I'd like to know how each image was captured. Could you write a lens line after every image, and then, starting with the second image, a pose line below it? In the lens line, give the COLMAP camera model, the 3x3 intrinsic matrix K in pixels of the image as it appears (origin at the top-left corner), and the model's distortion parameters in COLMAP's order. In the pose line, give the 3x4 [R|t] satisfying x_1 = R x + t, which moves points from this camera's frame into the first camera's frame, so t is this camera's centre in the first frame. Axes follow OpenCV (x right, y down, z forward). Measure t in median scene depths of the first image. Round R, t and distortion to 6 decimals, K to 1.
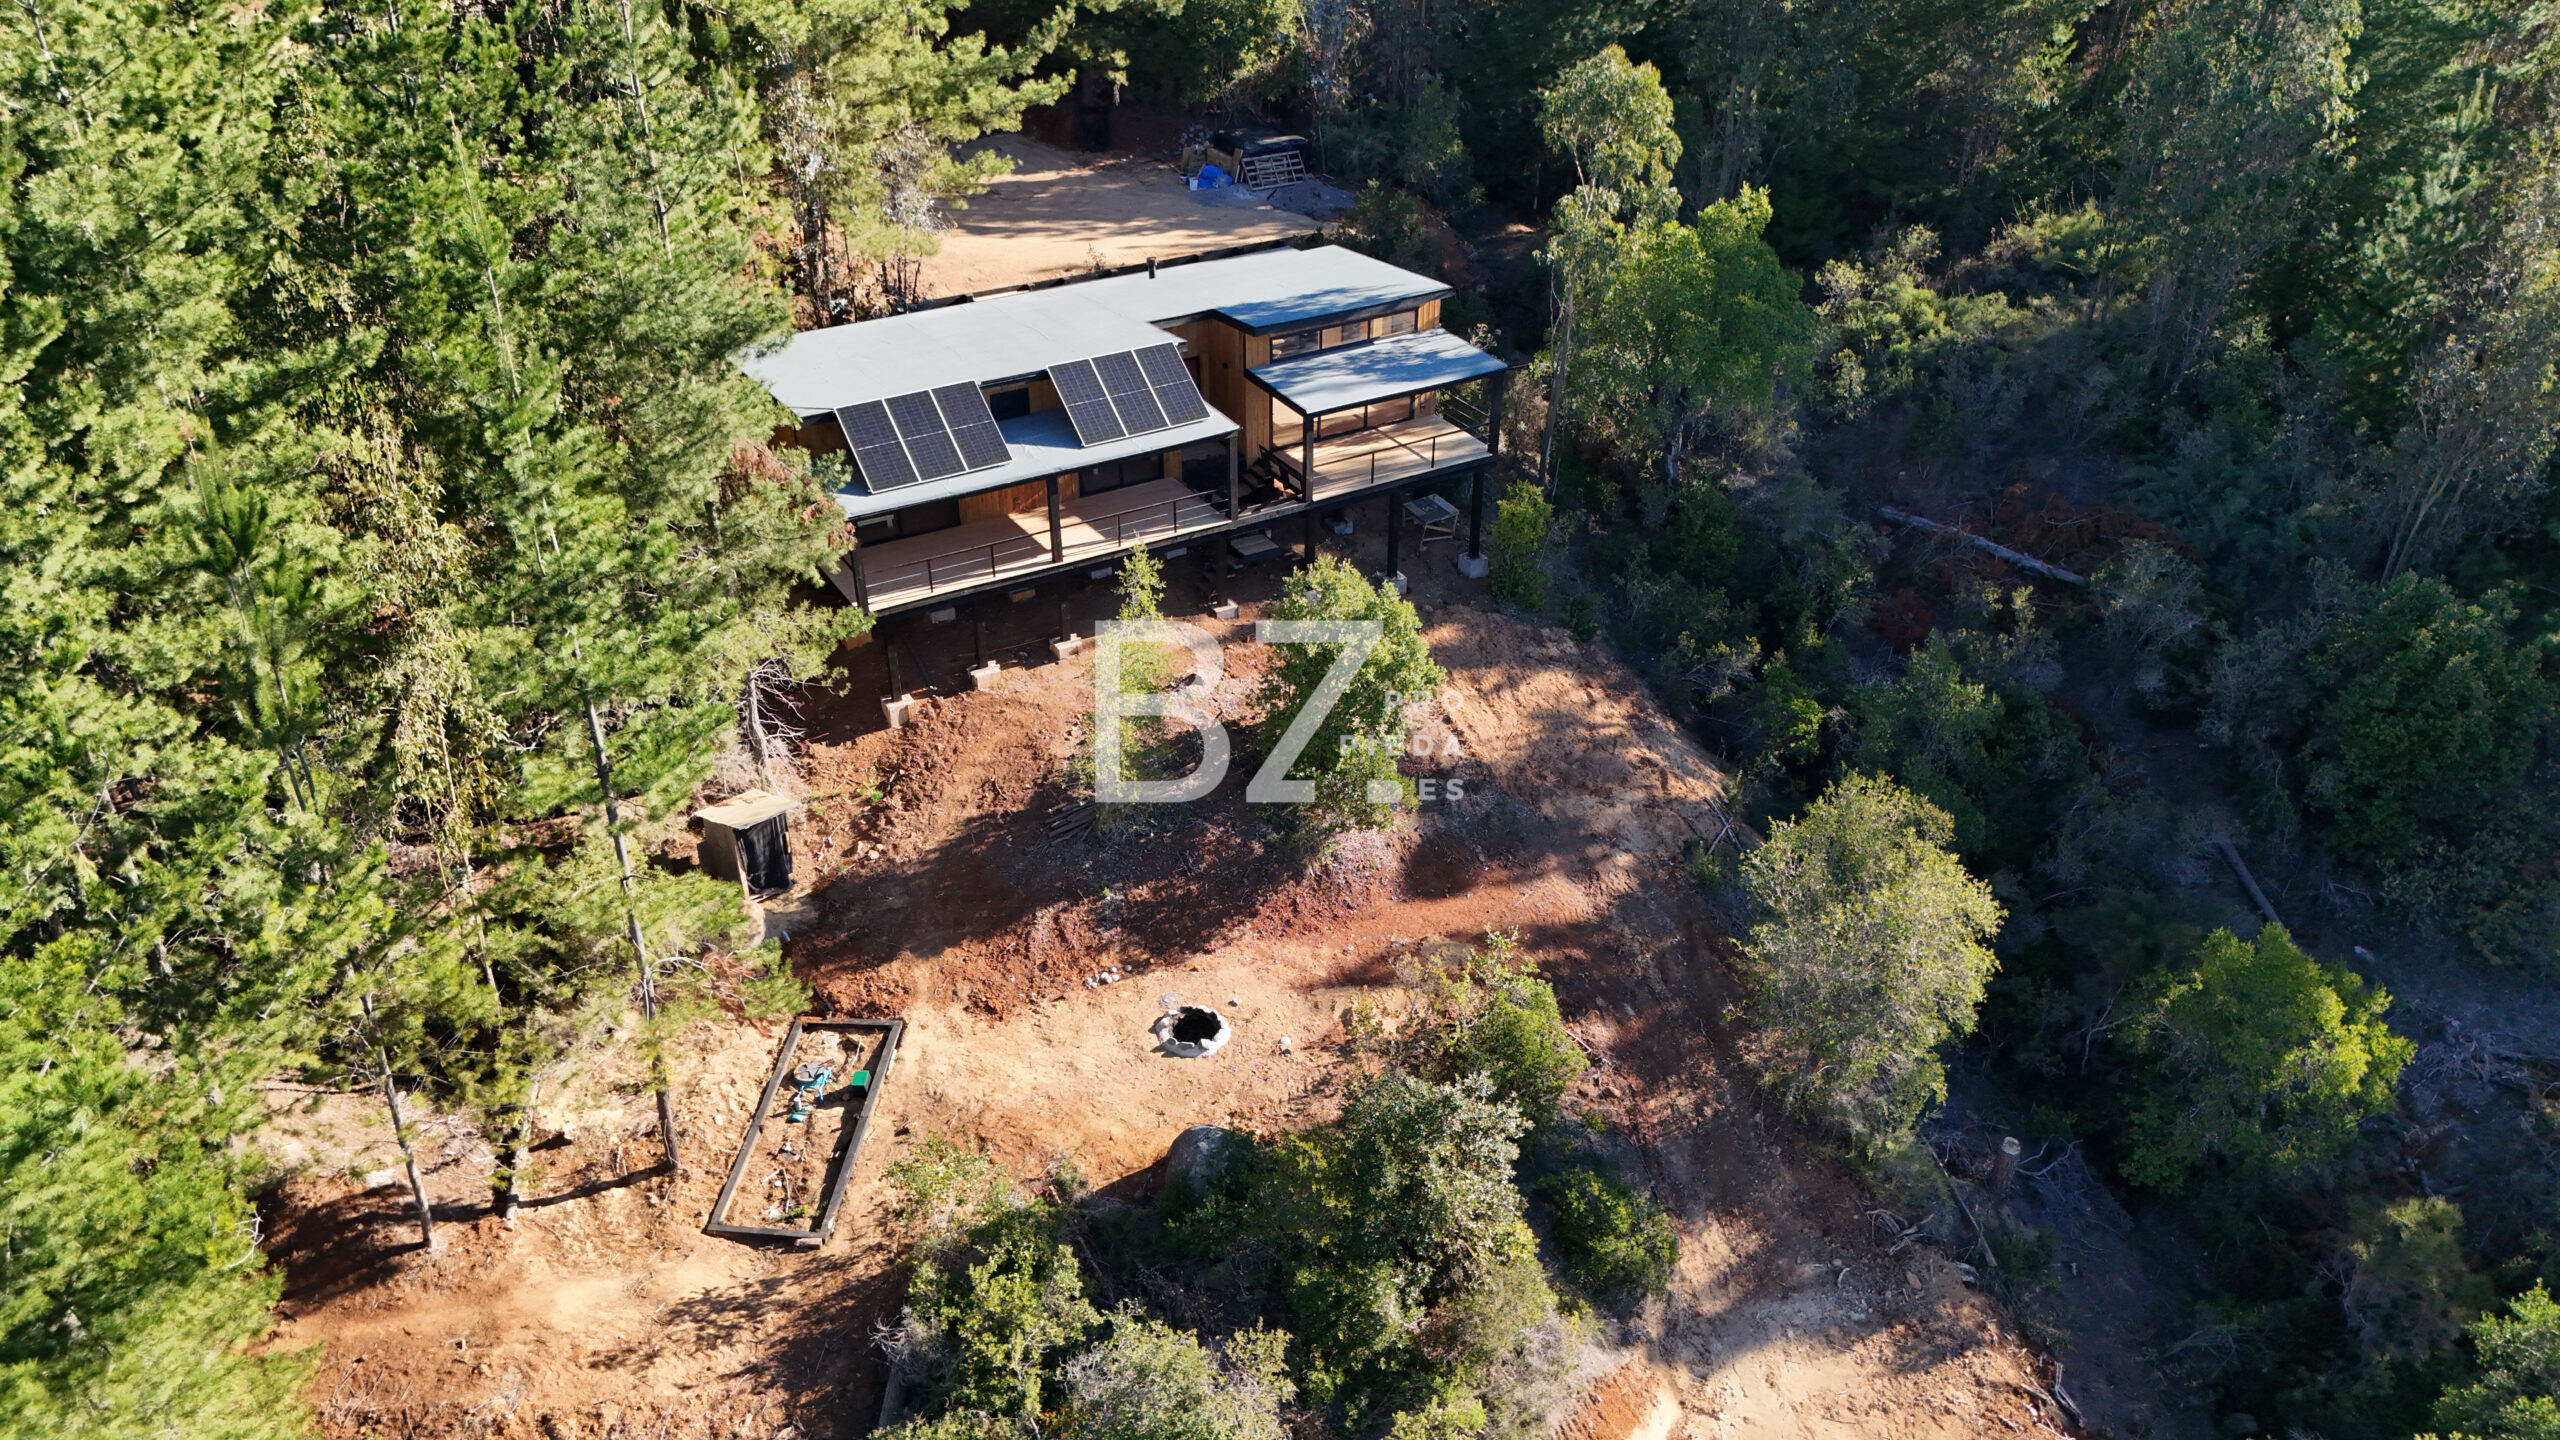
lens RADIAL K [[1879.3, 0, 1283.3], [0, 1879.3, 714.1], [0, 0, 1]] dist [0.004707, -0.004800]
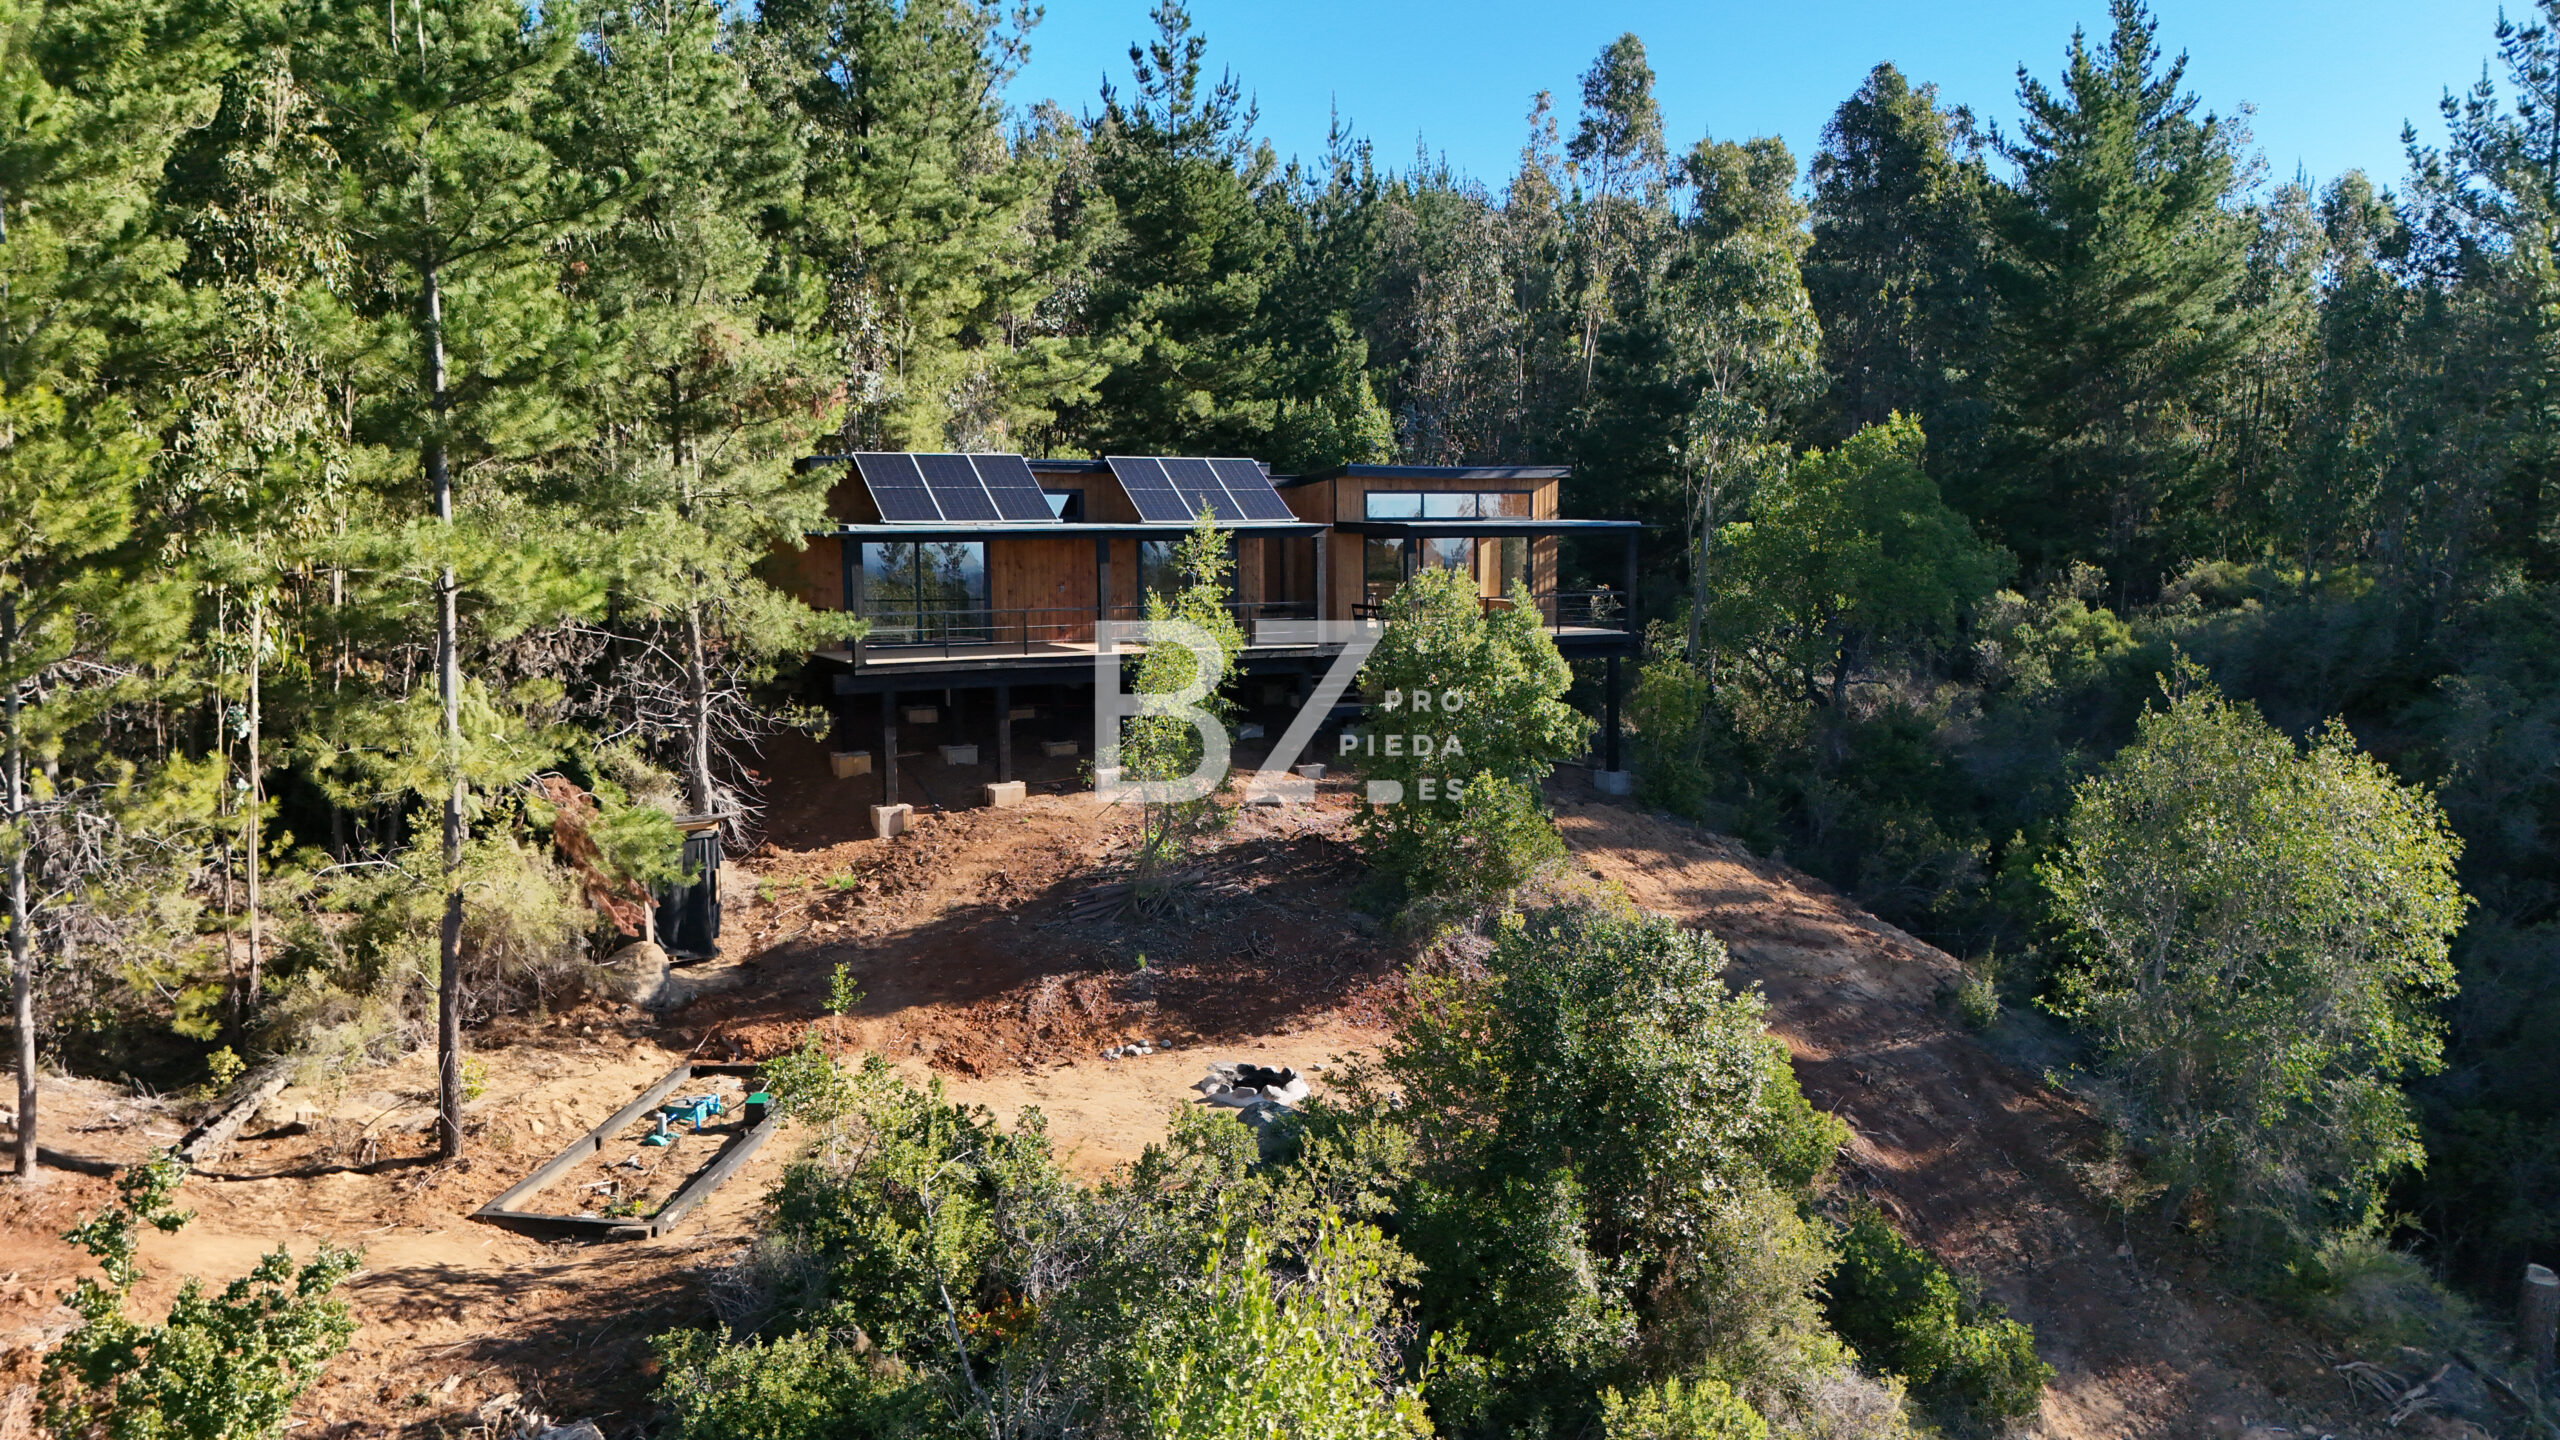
lens RADIAL K [[1879.3, 0, 1274.0], [0, 1879.3, 722.8], [0, 0, 1]] dist [0.004707, -0.004800]
pose [[0.998800, 0.003619, -0.048848, -0.007919], [-0.024623, 0.899199, -0.436847, 0.324176], [0.042343, 0.437525, 0.898209, 0.308935]]
